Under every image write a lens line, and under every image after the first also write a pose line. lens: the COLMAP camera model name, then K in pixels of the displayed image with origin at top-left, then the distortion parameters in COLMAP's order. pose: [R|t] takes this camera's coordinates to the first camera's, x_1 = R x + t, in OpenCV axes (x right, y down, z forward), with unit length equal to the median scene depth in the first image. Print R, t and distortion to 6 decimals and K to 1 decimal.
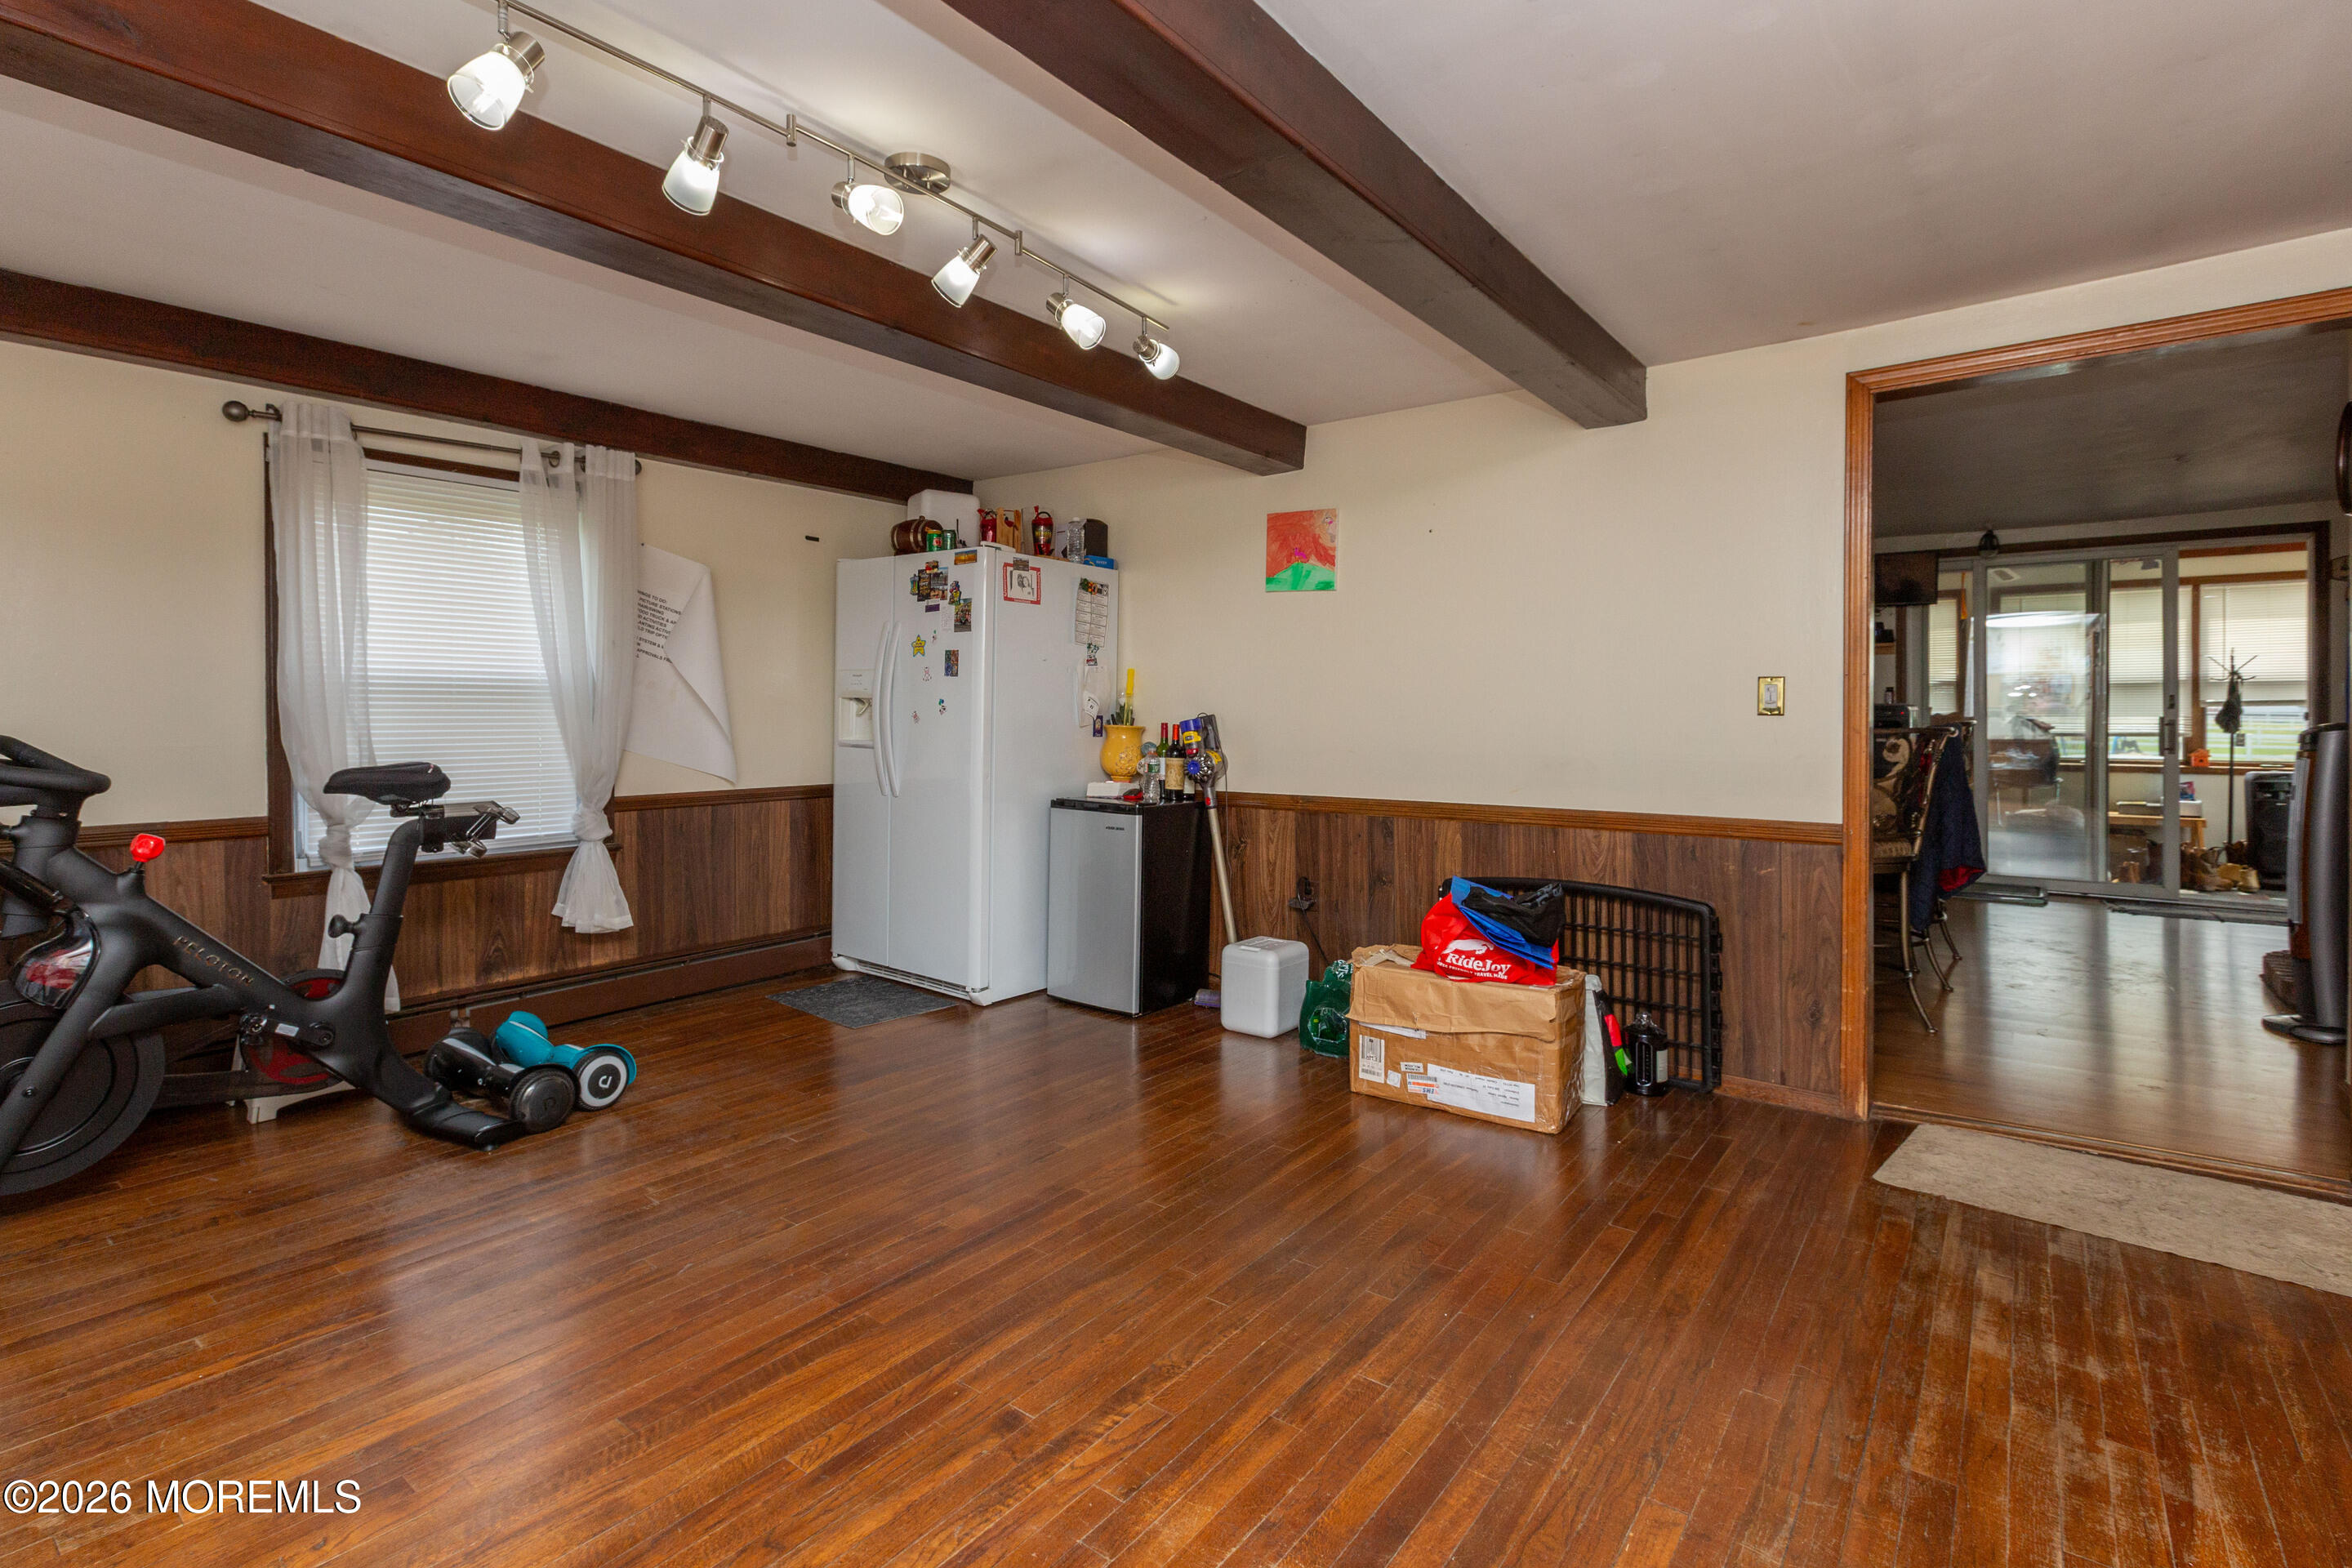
lens RADIAL K [[1068.2, 0, 1174.3], [0, 1068.2, 730.7], [0, 0, 1]] dist [-0.019108, 0.000767]
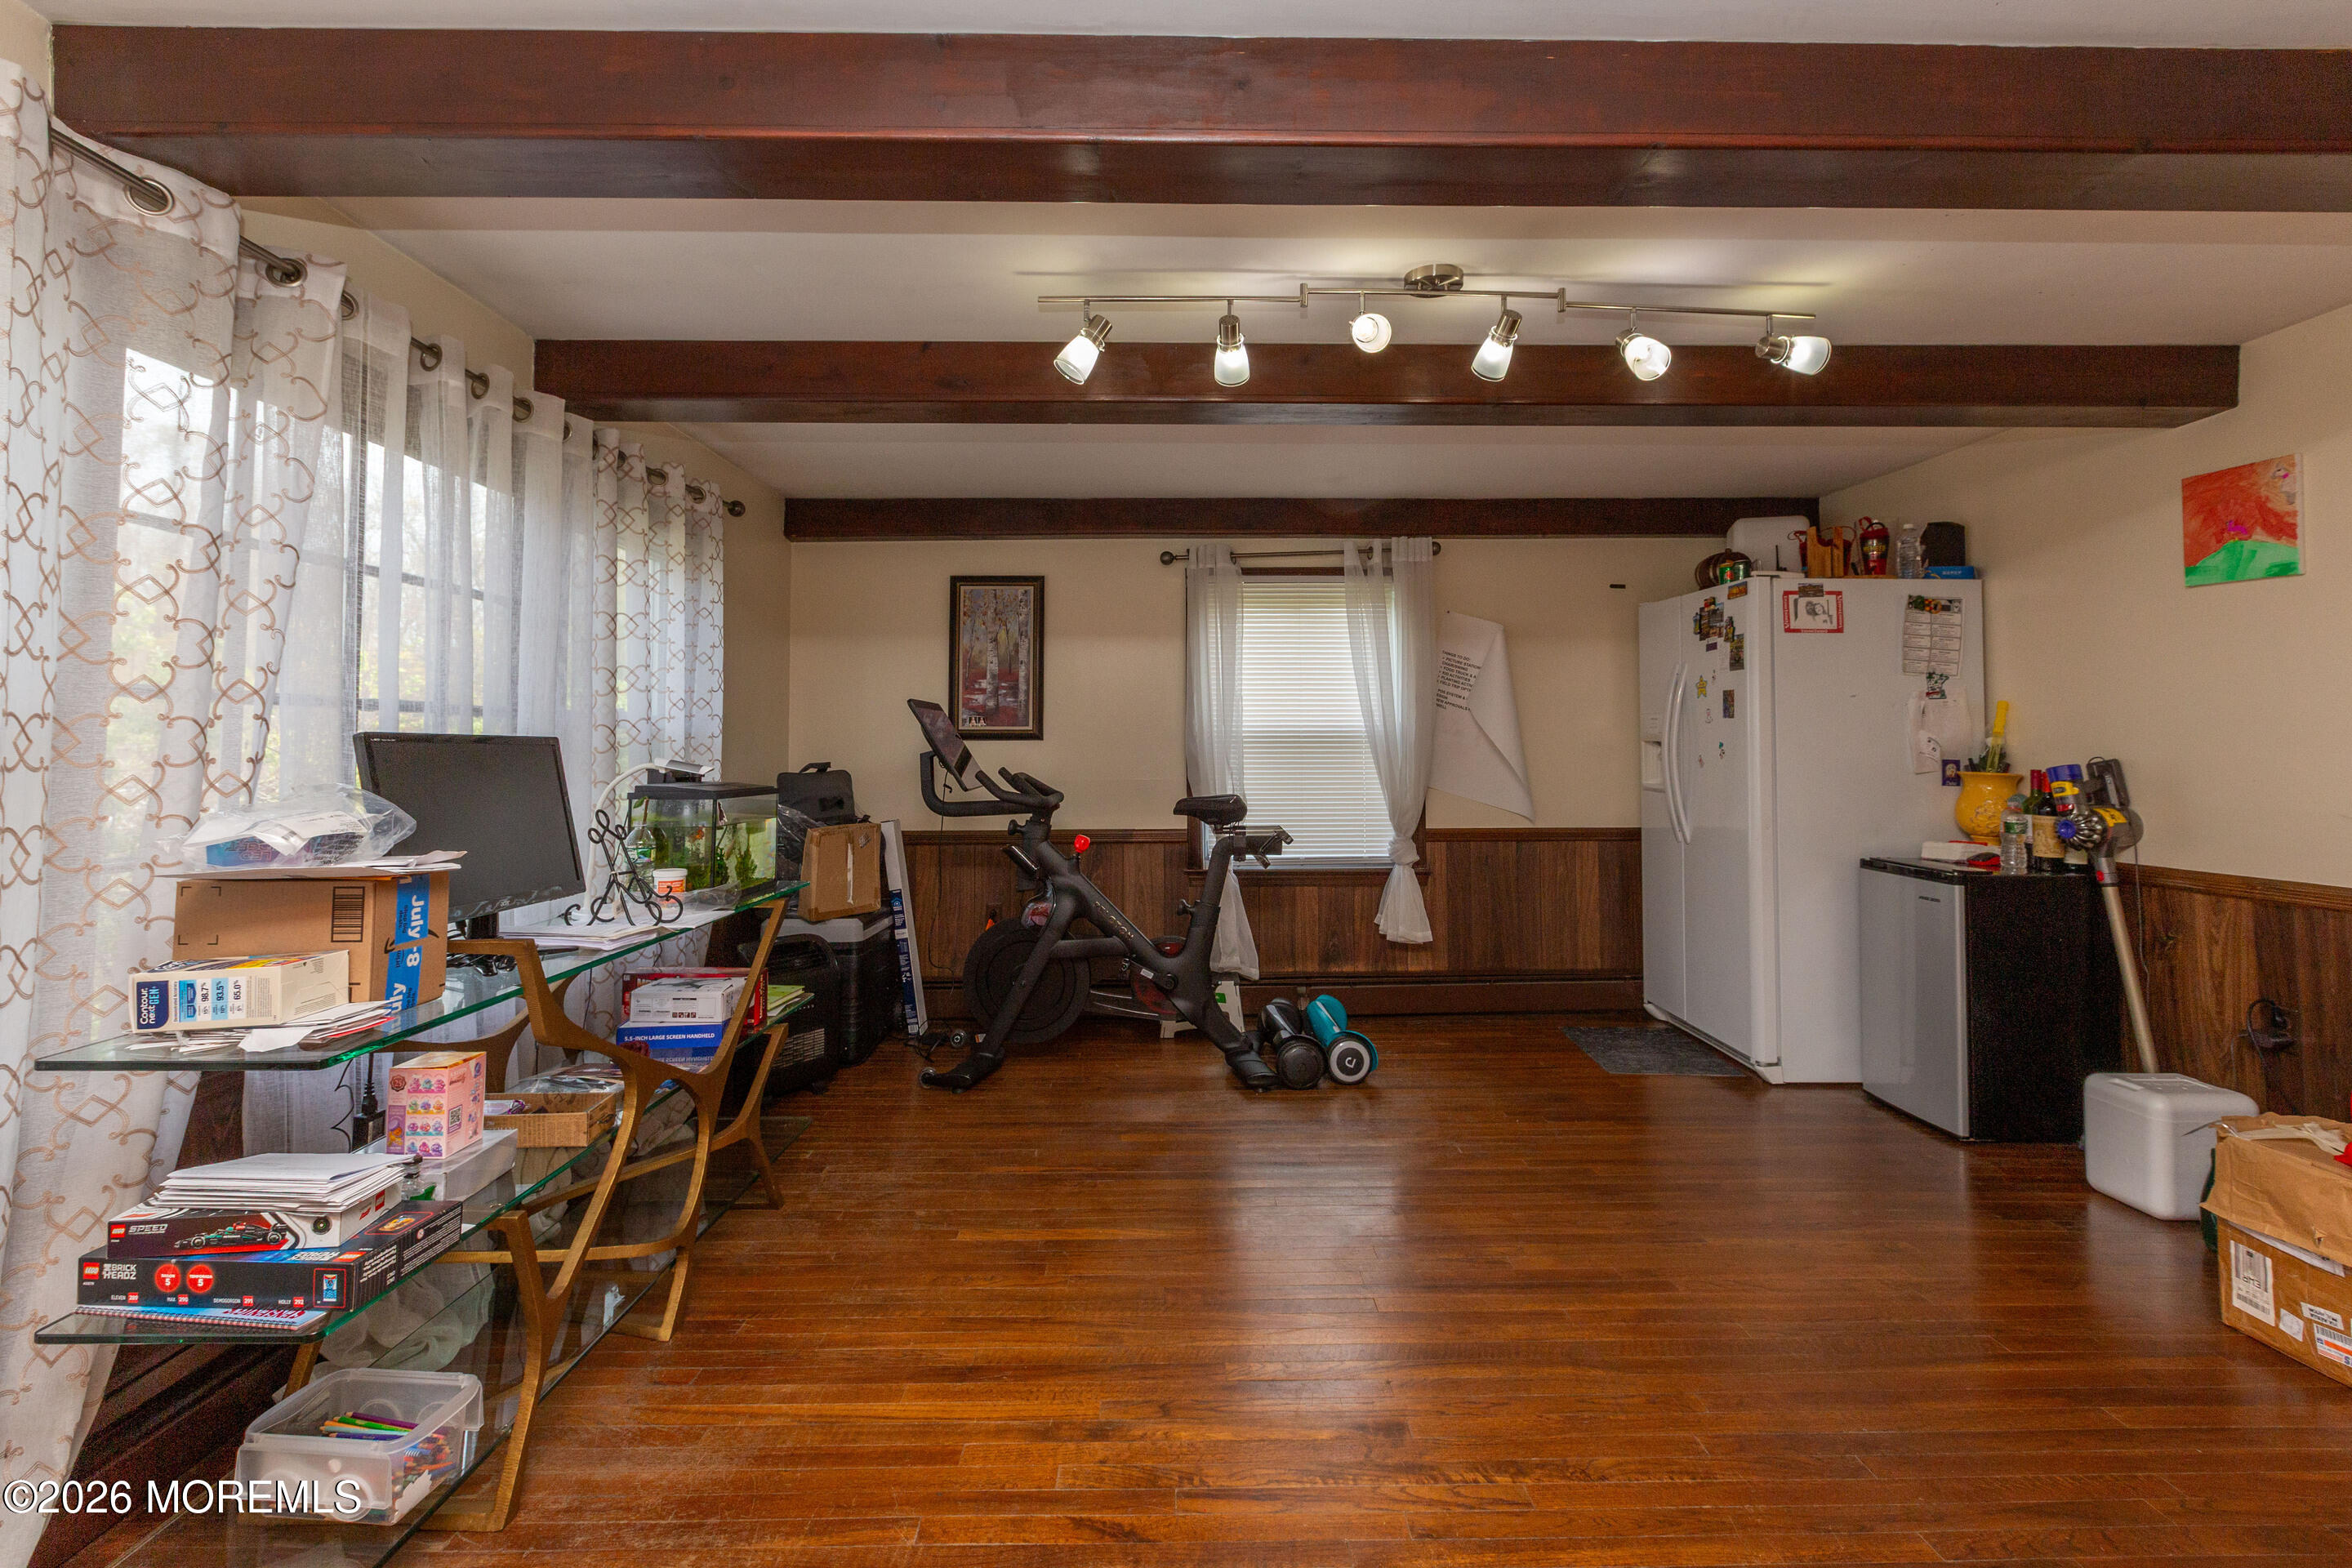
lens RADIAL K [[1044.0, 0, 1177.6], [0, 1044.0, 720.1], [0, 0, 1]] dist [-0.017264, 0.000666]
pose [[0.637609, -0.026311, -0.769910, 0.185180], [-0.010132, 0.999044, -0.042533, -0.005793], [0.770293, 0.034920, 0.636733, 0.049367]]
